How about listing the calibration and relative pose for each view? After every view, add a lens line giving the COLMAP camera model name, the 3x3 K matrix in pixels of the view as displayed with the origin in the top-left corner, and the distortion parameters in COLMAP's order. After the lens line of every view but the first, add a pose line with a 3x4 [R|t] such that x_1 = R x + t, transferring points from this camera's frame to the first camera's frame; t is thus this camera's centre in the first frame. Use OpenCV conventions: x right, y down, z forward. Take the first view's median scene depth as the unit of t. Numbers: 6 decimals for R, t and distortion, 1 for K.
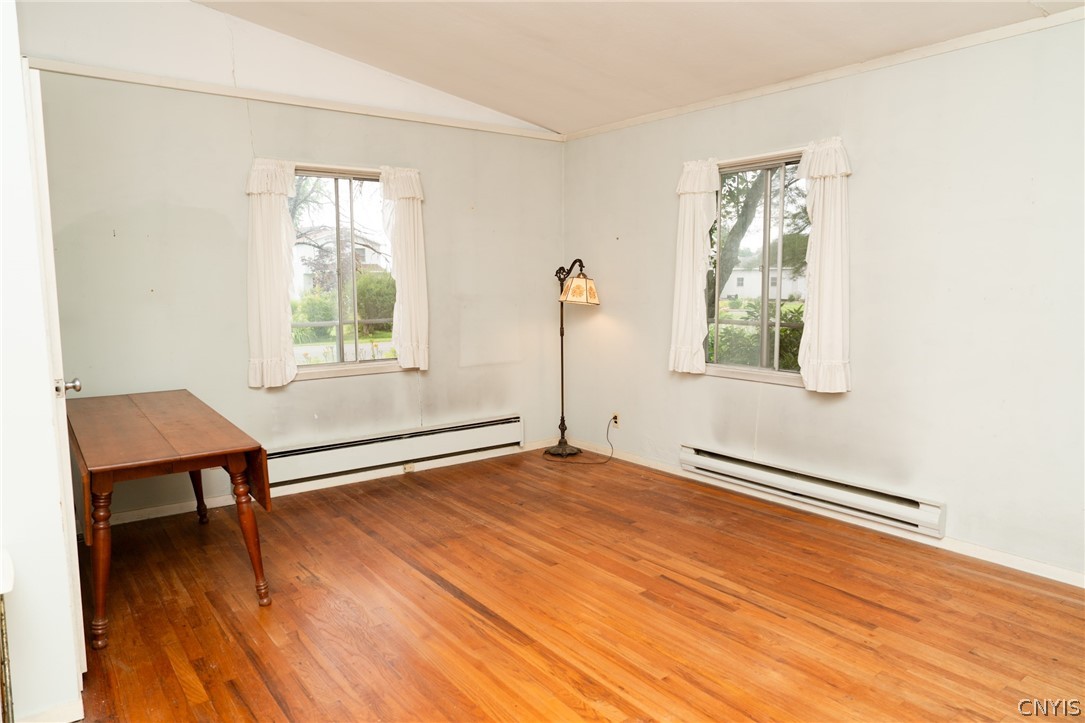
lens RADIAL K [[723.9, 0, 544.7], [0, 723.9, 365.7], [0, 0, 1]] dist [-0.019743, 0.015161]
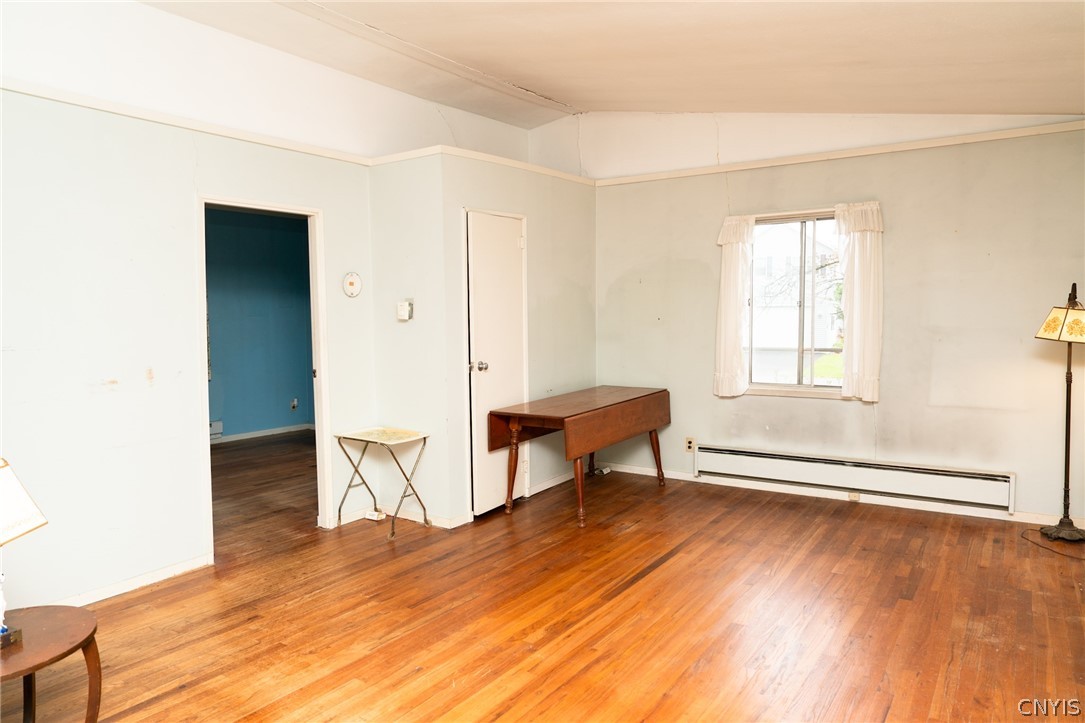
lens RADIAL K [[723.9, 0, 544.7], [0, 723.9, 365.7], [0, 0, 1]] dist [-0.019743, 0.015161]
pose [[0.329124, 0.069483, -0.941727, 0.661272], [-0.106010, 0.993703, 0.036269, -0.033540], [0.938317, 0.087896, 0.334418, 0.264684]]
